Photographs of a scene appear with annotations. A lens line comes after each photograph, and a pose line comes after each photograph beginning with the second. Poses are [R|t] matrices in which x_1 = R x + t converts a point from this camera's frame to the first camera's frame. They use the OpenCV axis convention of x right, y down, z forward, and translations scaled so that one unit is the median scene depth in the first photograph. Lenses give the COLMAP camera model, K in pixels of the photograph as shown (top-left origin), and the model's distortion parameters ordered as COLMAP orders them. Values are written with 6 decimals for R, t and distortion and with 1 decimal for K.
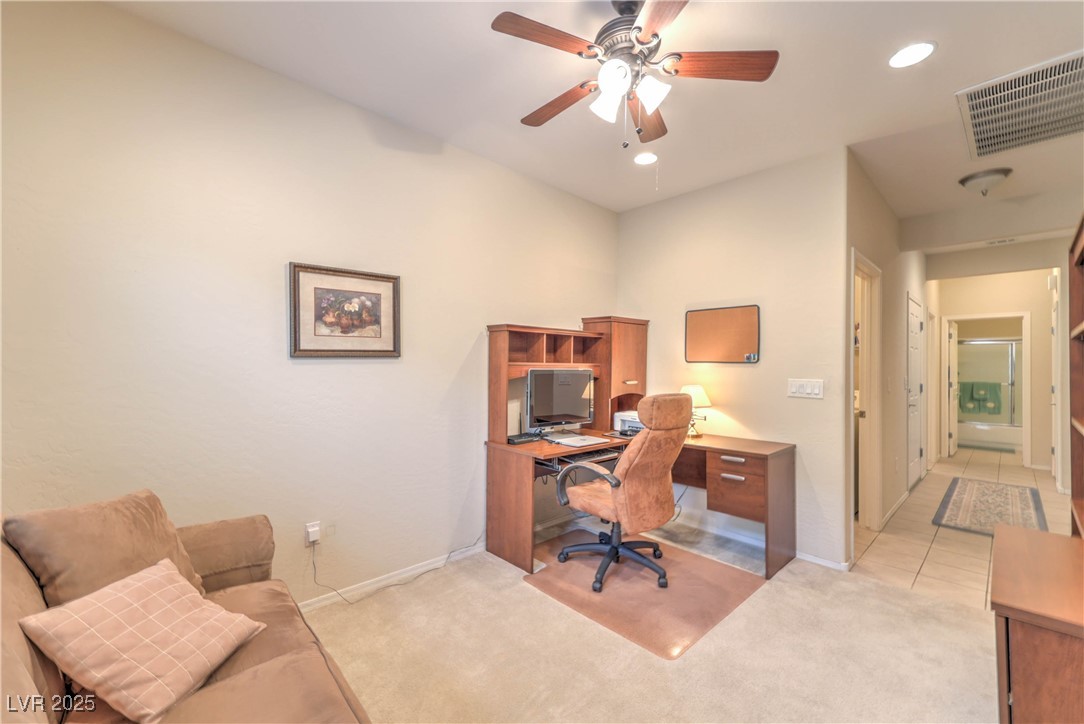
lens RADIAL K [[438.1, 0, 545.6], [0, 438.1, 360.7], [0, 0, 1]] dist [0.000187, -0.000259]
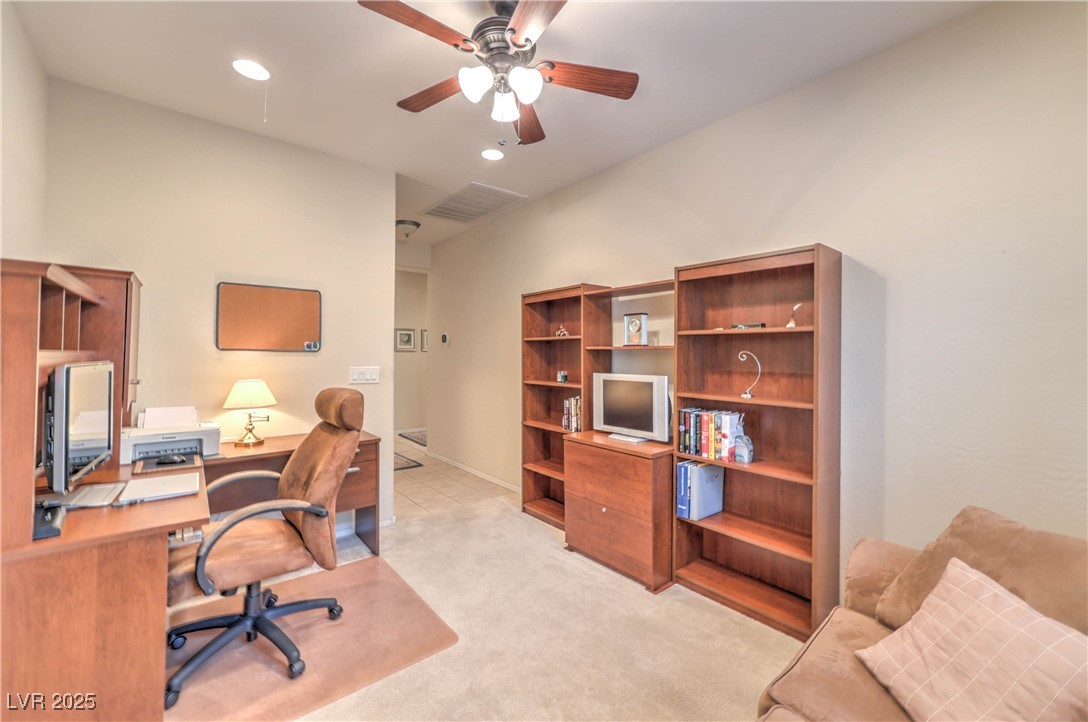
lens RADIAL K [[437.4, 0, 548.0], [0, 437.4, 353.2], [0, 0, 1]] dist [0.000338, 0.000062]
pose [[0.074929, -0.002746, 0.997185, -0.591187], [-0.009538, 0.999948, 0.003470, 0.000769], [-0.997143, -0.009771, 0.074899, 0.587129]]
